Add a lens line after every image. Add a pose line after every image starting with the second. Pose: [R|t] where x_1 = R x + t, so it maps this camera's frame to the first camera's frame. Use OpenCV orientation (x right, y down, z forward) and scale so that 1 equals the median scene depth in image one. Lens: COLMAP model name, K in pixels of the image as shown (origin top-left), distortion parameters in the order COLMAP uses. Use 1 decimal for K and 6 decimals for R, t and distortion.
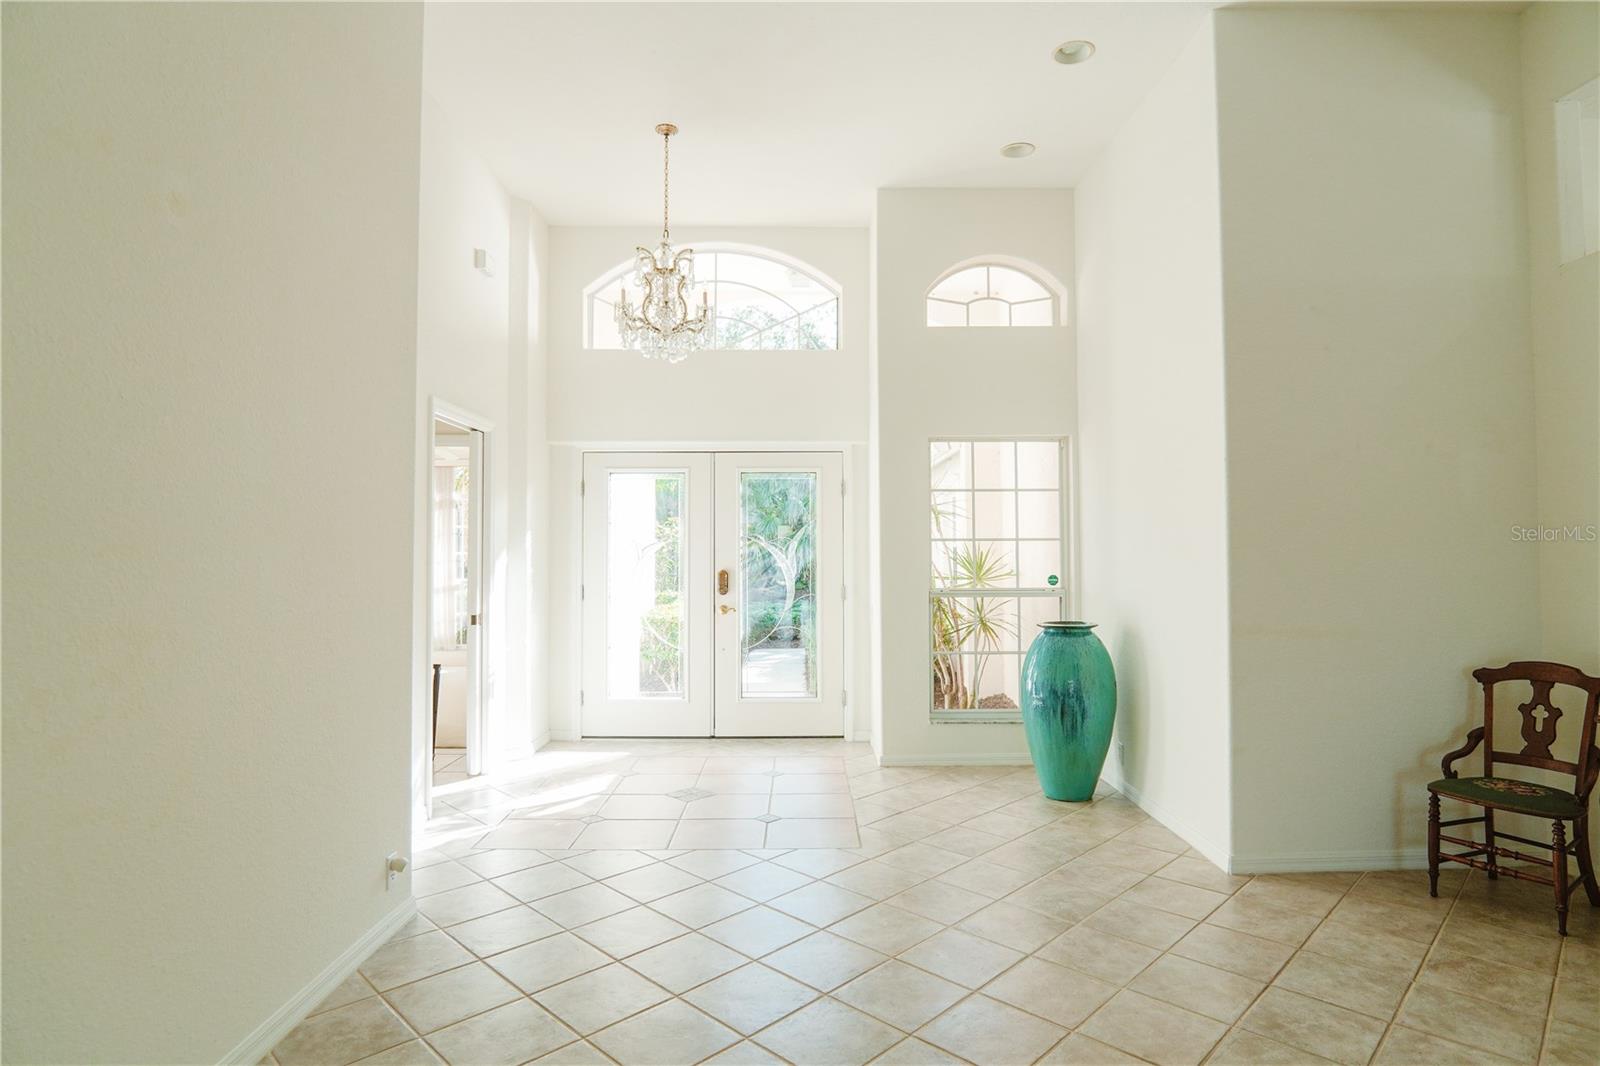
lens RADIAL K [[864.2, 0, 800.0], [0, 864.2, 533.0], [0, 0, 1]] dist [0.000711, 0.001152]
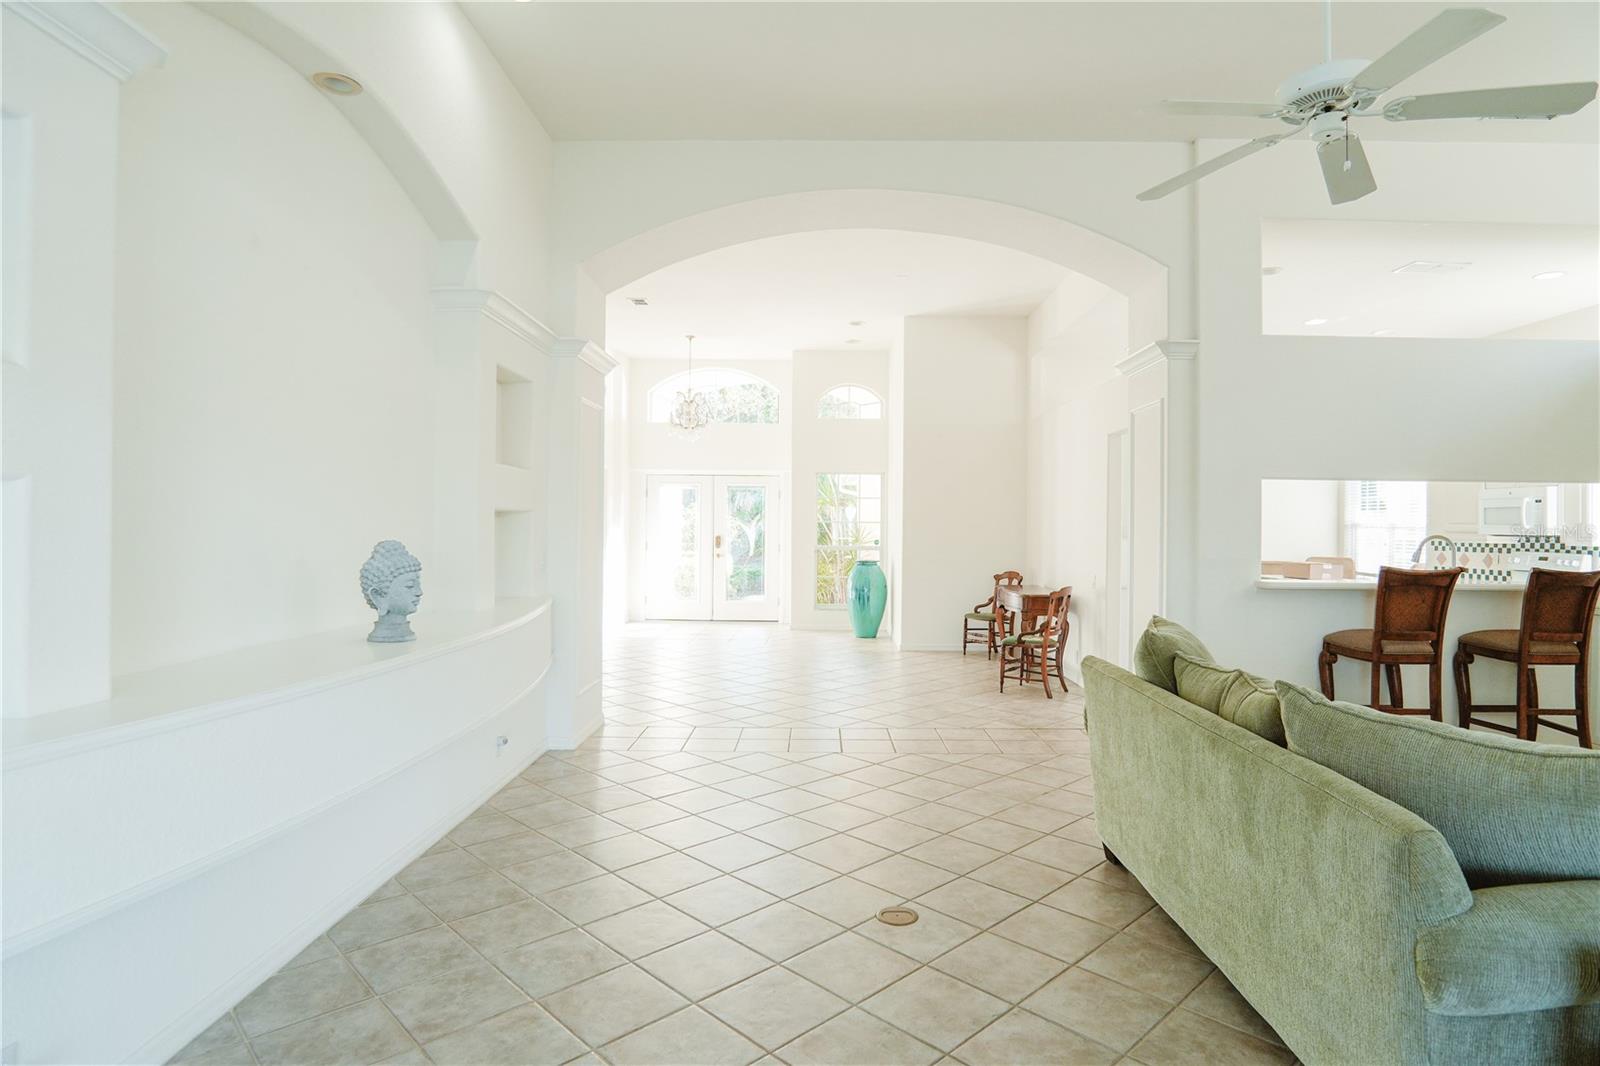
lens RADIAL K [[864.2, 0, 800.0], [0, 864.2, 533.0], [0, 0, 1]] dist [0.000711, 0.001152]
pose [[0.999633, 0.012766, -0.023910, 0.145790], [-0.012052, 0.999484, 0.029785, -0.023890], [0.024278, -0.029486, 0.999270, -0.962640]]
